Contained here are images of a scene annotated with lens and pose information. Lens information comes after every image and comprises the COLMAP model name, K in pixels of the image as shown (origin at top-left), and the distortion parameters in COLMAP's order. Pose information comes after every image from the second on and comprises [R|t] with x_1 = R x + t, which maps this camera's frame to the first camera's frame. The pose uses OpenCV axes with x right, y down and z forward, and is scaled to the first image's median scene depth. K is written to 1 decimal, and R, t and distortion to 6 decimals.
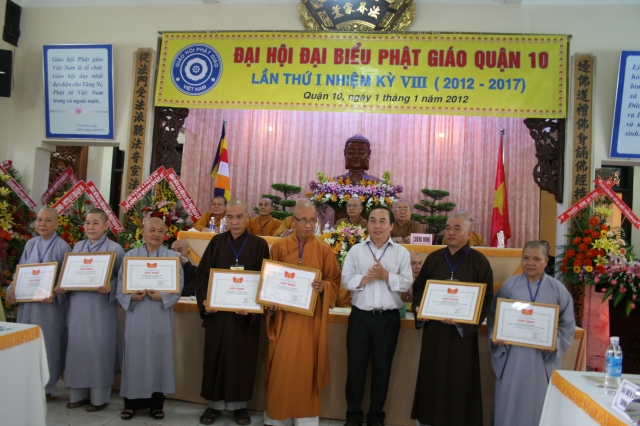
lens RADIAL K [[609.9, 0, 295.8], [0, 609.9, 203.3], [0, 0, 1]] dist [-0.100604, 0.072698]
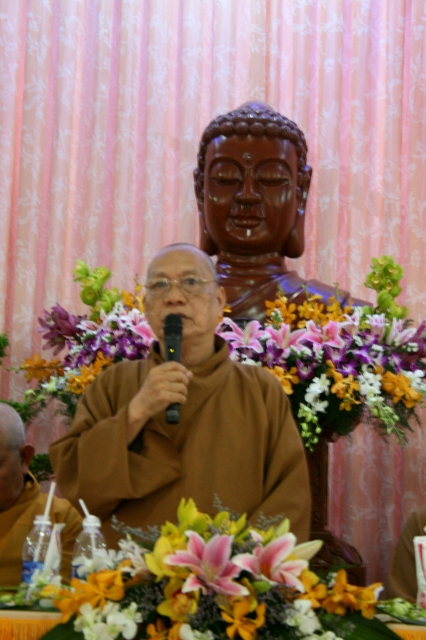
lens RADIAL K [[1600.4, 0, 214.3], [0, 1600.4, 322.0], [0, 0, 1]] dist [0.163801, 0.000000]
pose [[0.996290, -0.013212, 0.085035, 0.037056], [0.017953, 0.998312, -0.055232, 0.002408], [-0.084162, 0.056554, 0.994846, 0.428763]]
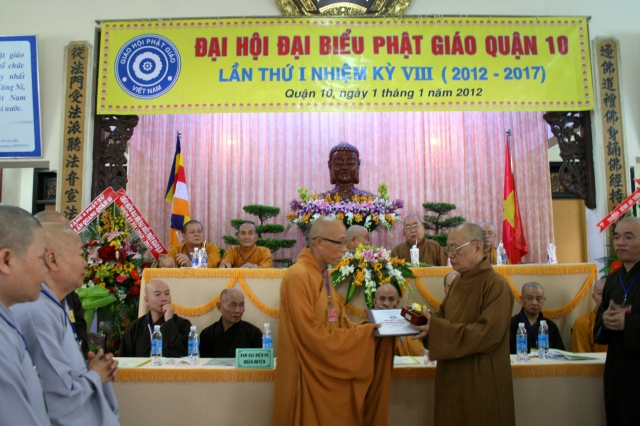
lens RADIAL K [[639.2, 0, 307.8], [0, 639.2, 197.4], [0, 0, 1]] dist [-0.082771, 0.000000]
pose [[0.987278, -0.045323, 0.152409, -0.089327], [0.055291, 0.996555, -0.061809, 0.015005], [-0.149082, 0.069450, 0.986383, 0.154497]]
